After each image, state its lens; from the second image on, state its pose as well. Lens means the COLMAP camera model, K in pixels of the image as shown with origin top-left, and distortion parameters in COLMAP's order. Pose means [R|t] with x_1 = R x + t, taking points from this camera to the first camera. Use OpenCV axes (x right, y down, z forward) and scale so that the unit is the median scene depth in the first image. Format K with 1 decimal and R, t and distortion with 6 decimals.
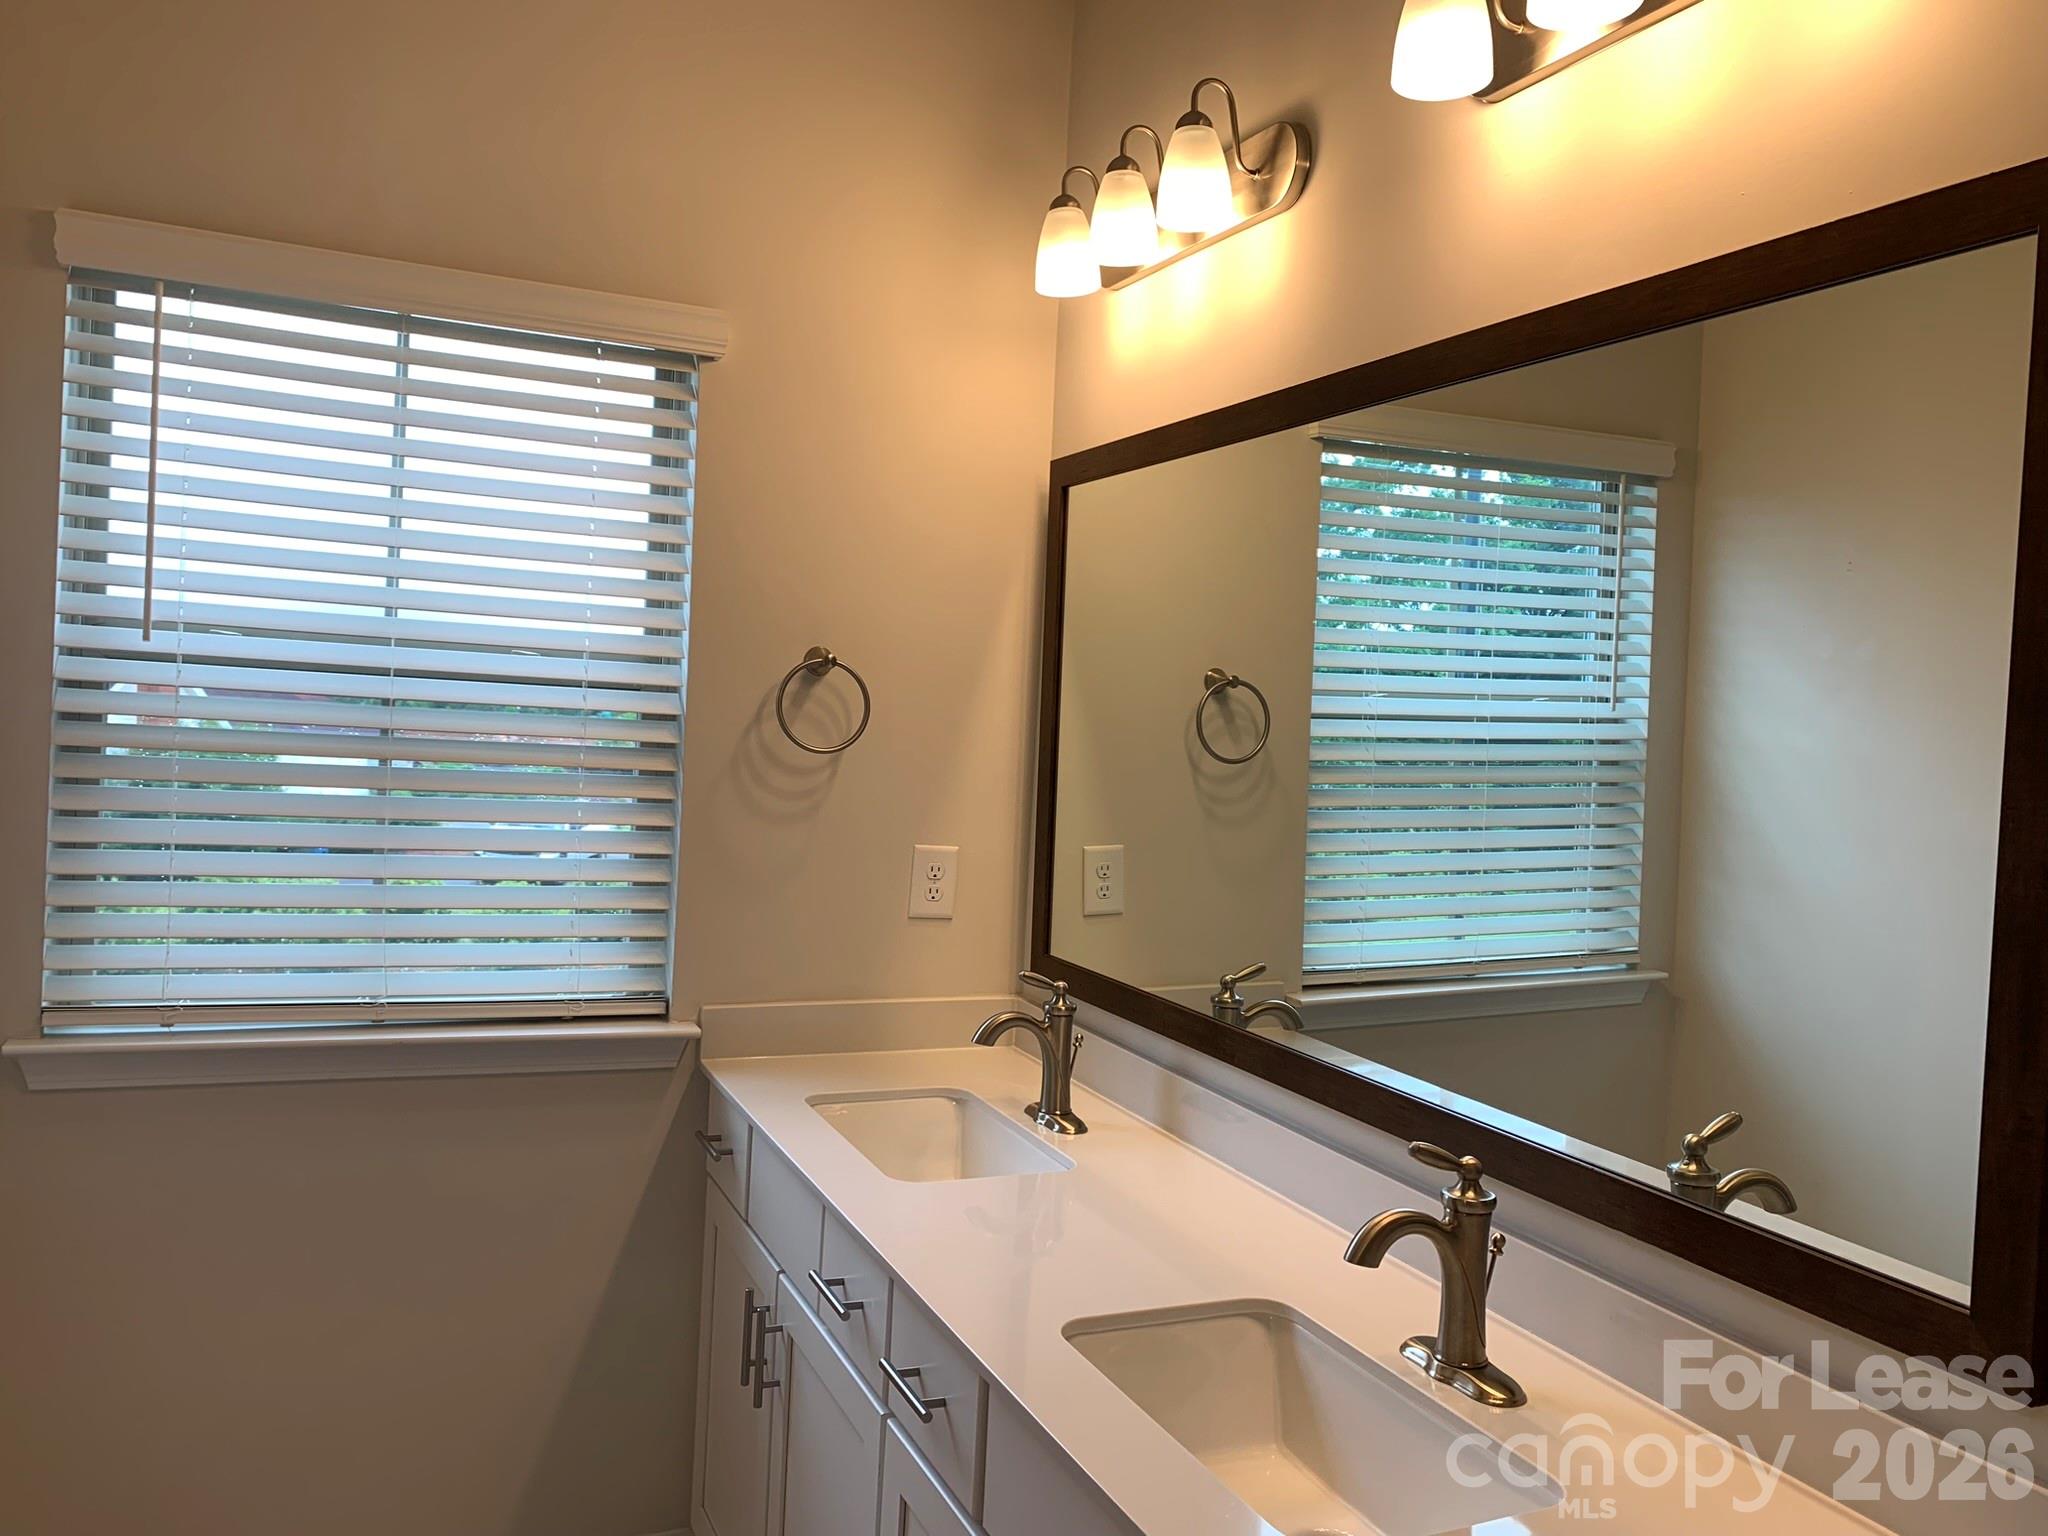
lens RADIAL K [[1556.7, 0, 1020.7], [0, 1556.7, 777.0], [0, 0, 1]] dist [0.011486, -0.001787]
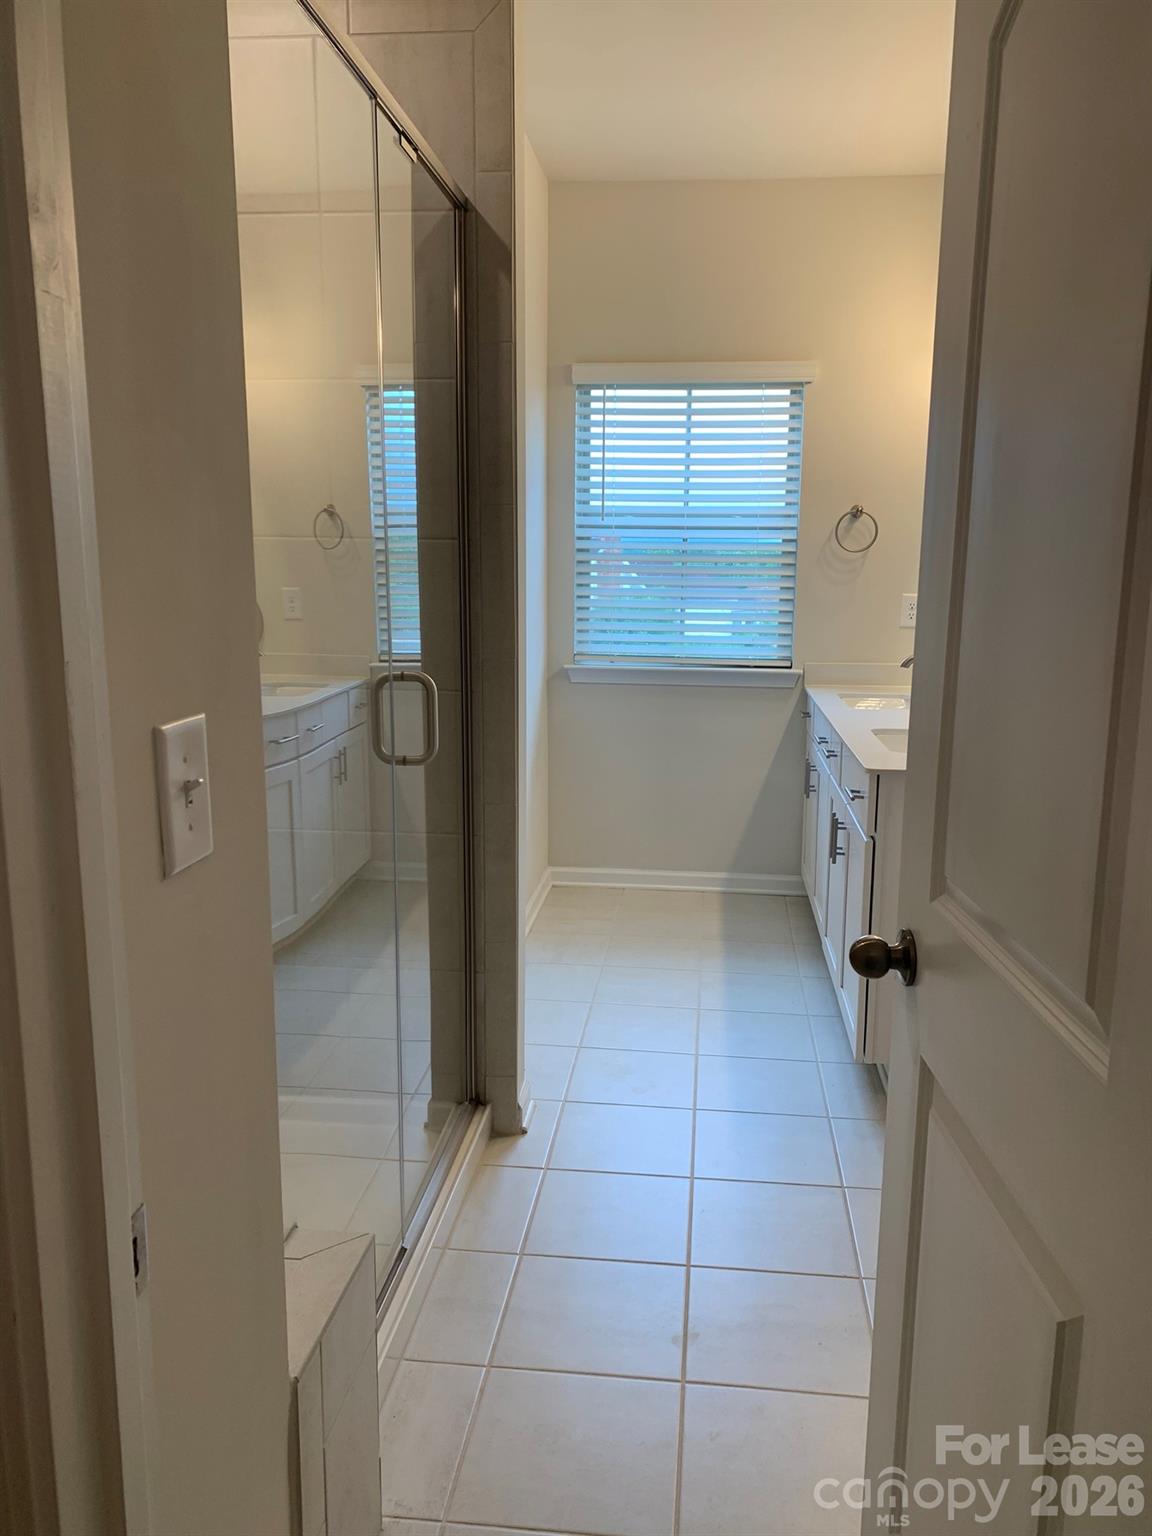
lens RADIAL K [[1167.5, 0, 576.0], [0, 1167.5, 768.0], [0, 0, 1]] dist [0.011486, -0.001787]
pose [[0.861129, 0.048689, -0.506050, 0.450553], [0.023981, 0.990405, 0.136100, 0.060799], [0.507821, -0.129335, 0.851698, -0.812505]]
